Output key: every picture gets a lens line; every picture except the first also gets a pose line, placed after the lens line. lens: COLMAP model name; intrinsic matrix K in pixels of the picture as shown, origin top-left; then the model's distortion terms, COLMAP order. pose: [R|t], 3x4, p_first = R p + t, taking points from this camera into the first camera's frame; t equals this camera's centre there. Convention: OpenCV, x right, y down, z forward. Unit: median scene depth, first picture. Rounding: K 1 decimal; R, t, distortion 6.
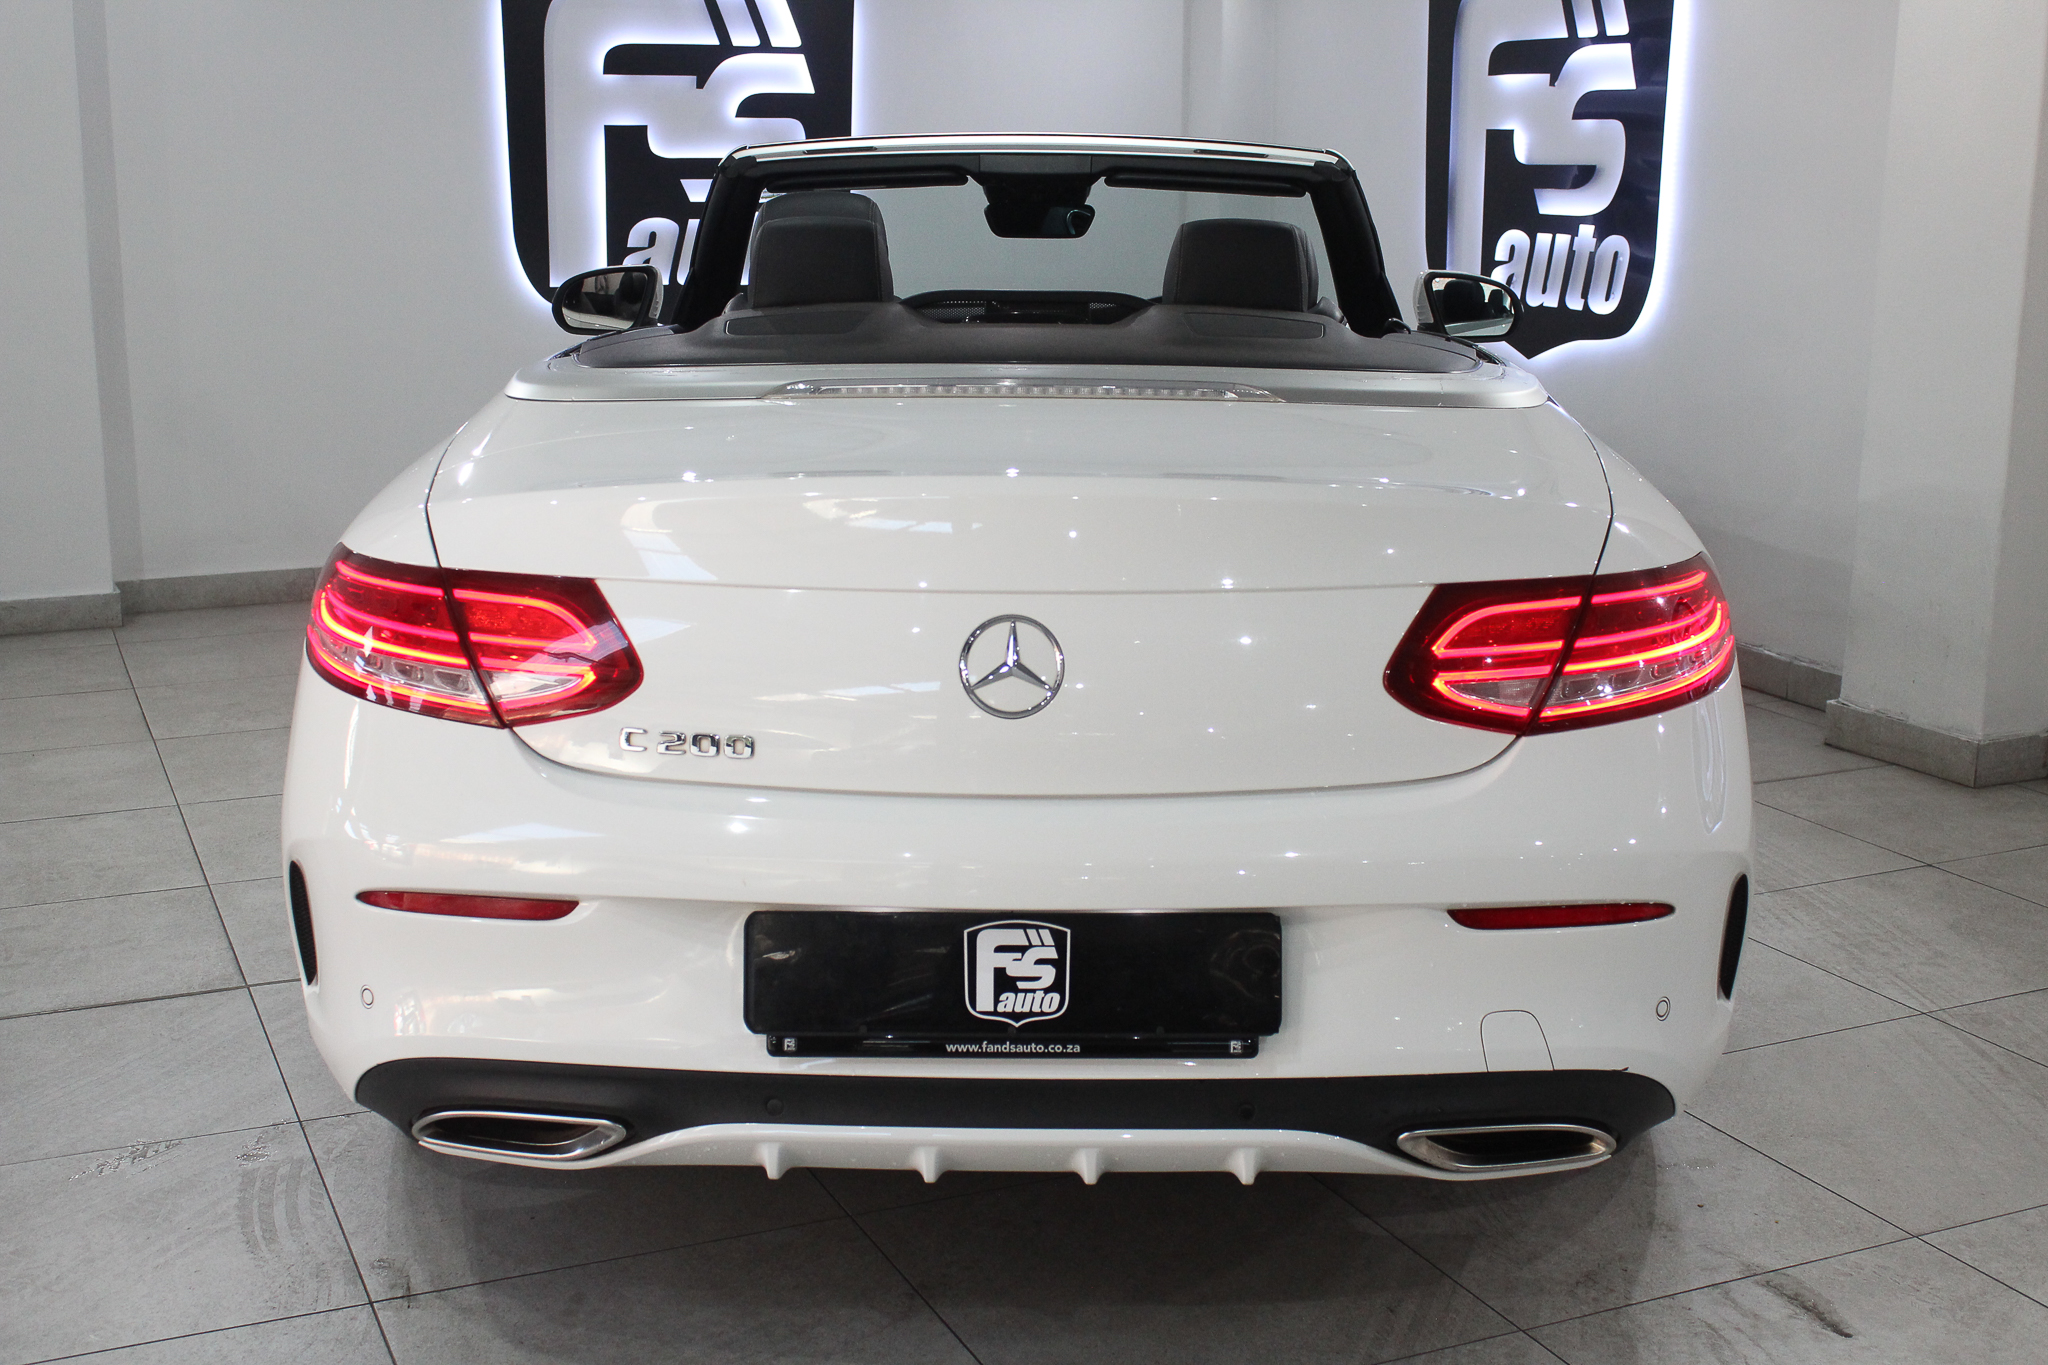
lens RADIAL K [[2366.7, 0, 1031.6], [0, 2366.7, 652.9], [0, 0, 1]] dist [-0.071396, 0.000000]
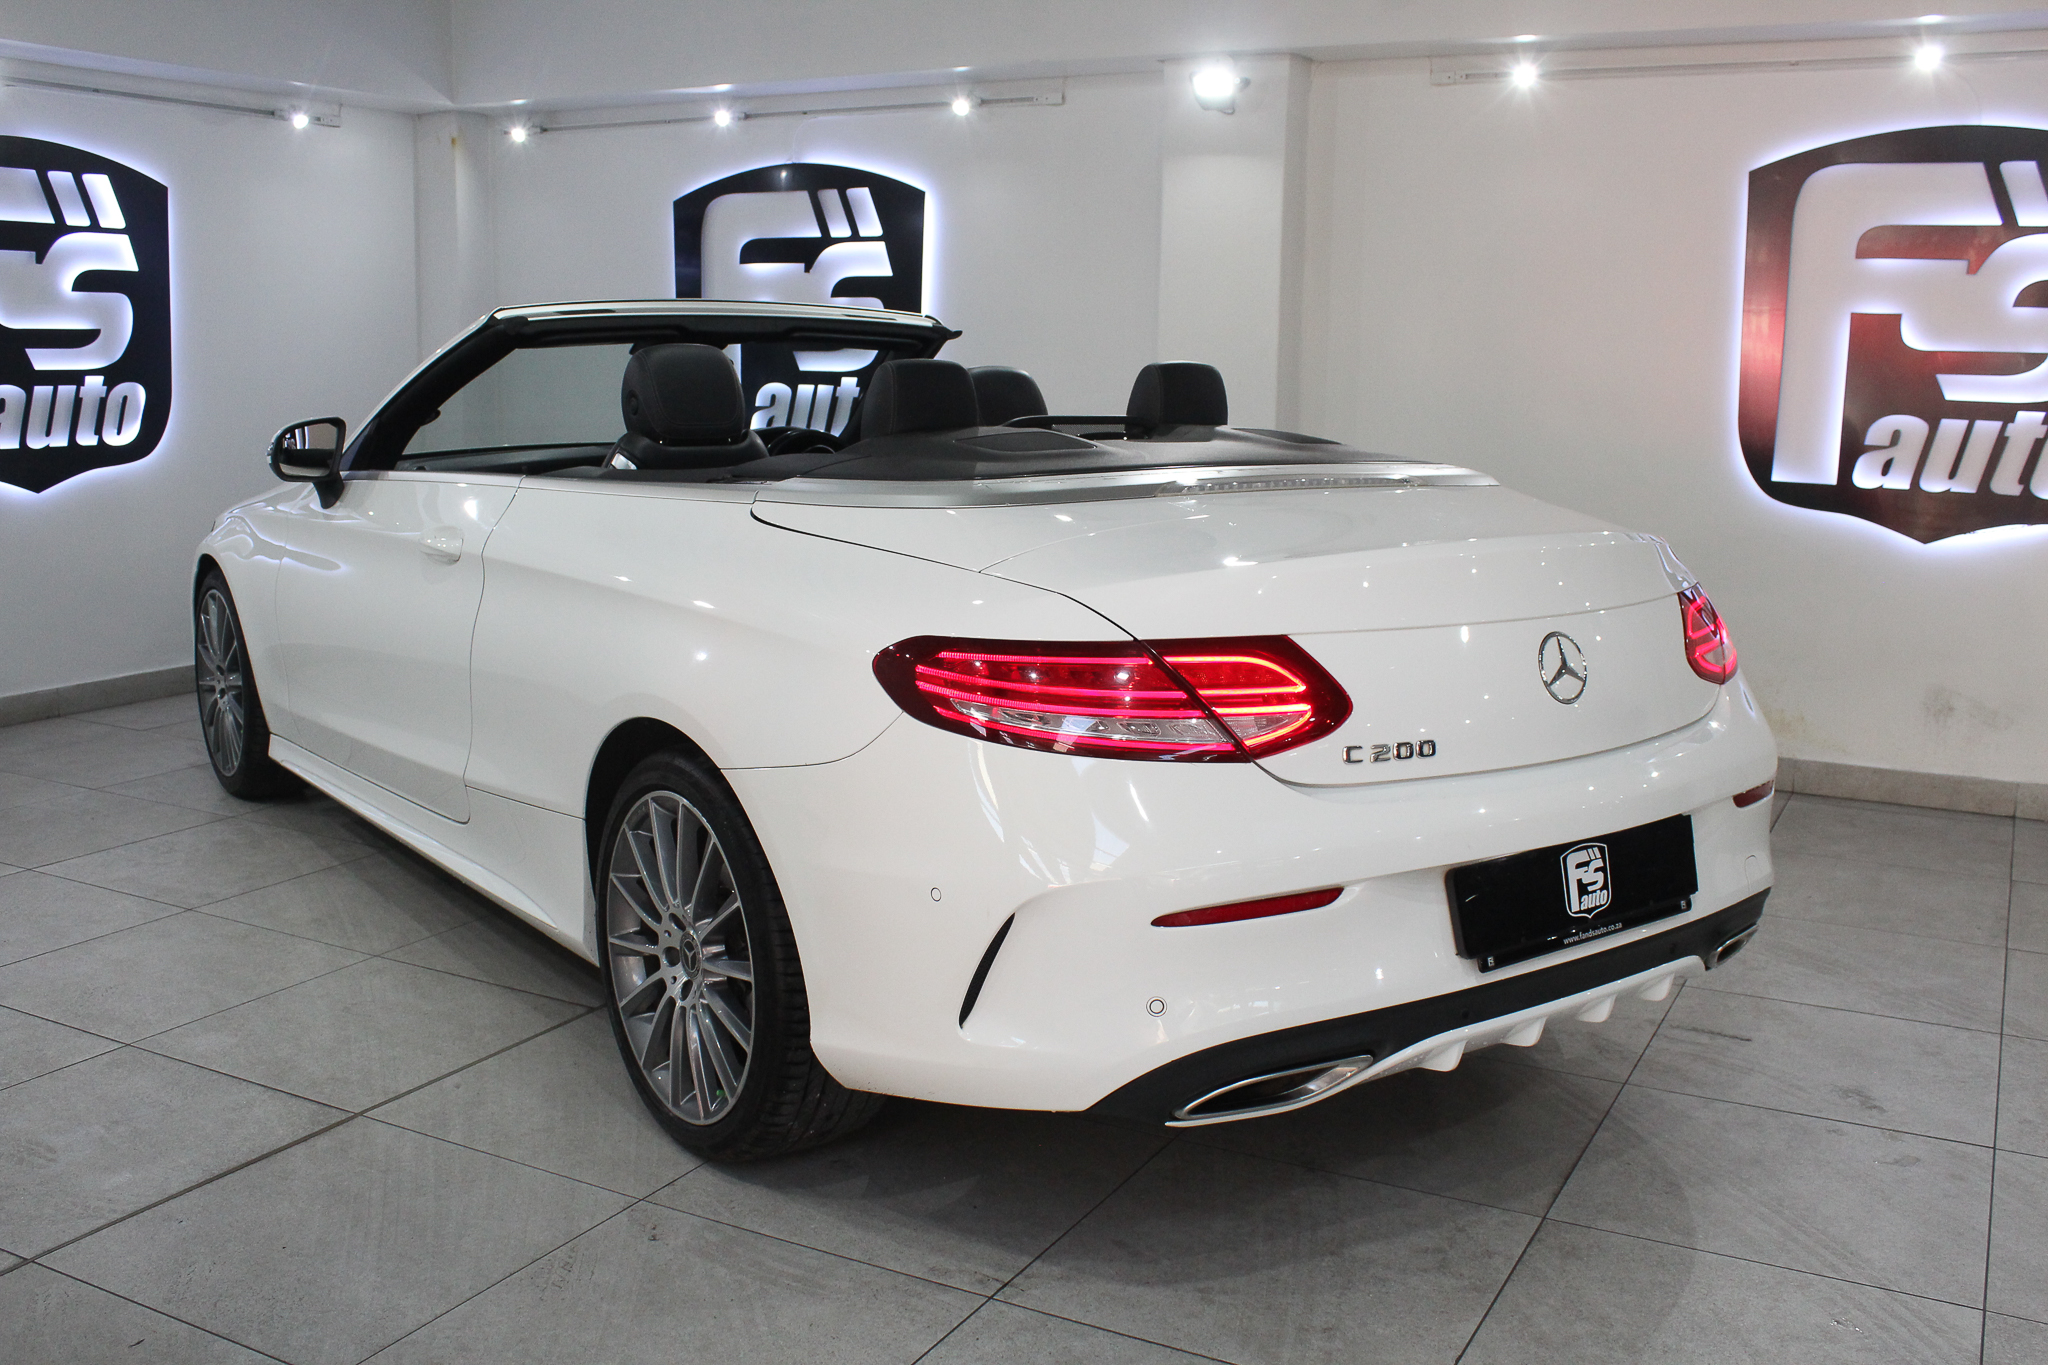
lens RADIAL K [[1850.6, 0, 1037.7], [0, 1850.6, 684.8], [0, 0, 1]] dist [-0.094289, 0.028674]
pose [[0.801427, -0.103343, 0.589096, -0.686221], [0.116040, 0.993110, 0.016352, -0.028928], [-0.586727, 0.055253, 0.807897, 0.222397]]
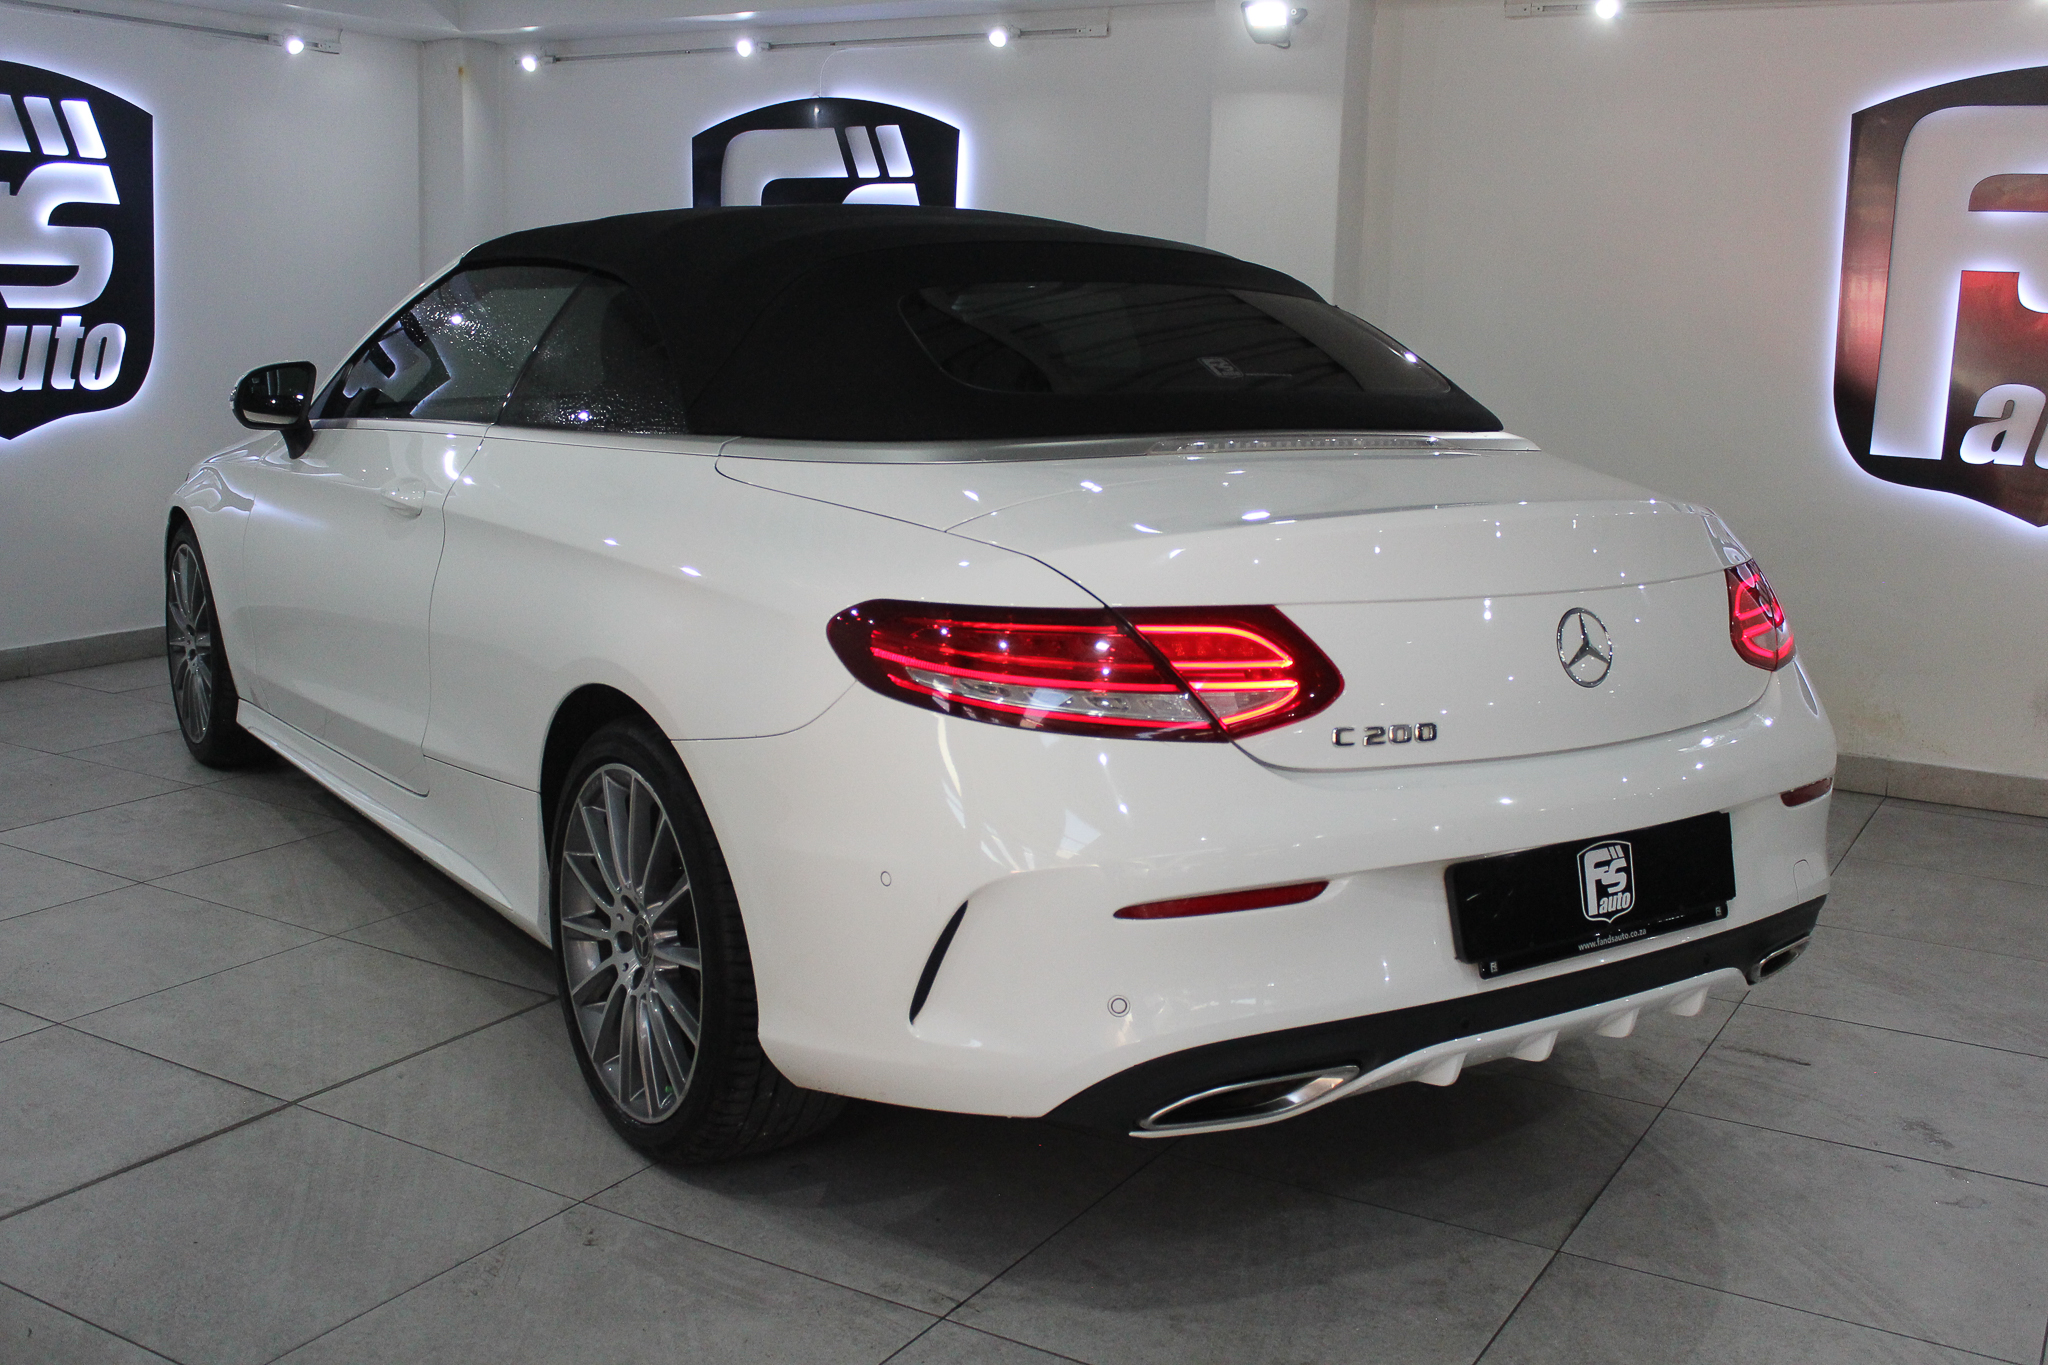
lens RADIAL K [[1983.0, 0, 1034.2], [0, 1983.0, 680.4], [0, 0, 1]] dist [-0.072985, 0.000000]
pose [[0.824550, -0.091283, 0.558376, -0.647424], [0.097364, 0.995069, 0.018896, -0.019352], [-0.557348, 0.038785, 0.829372, 0.207102]]
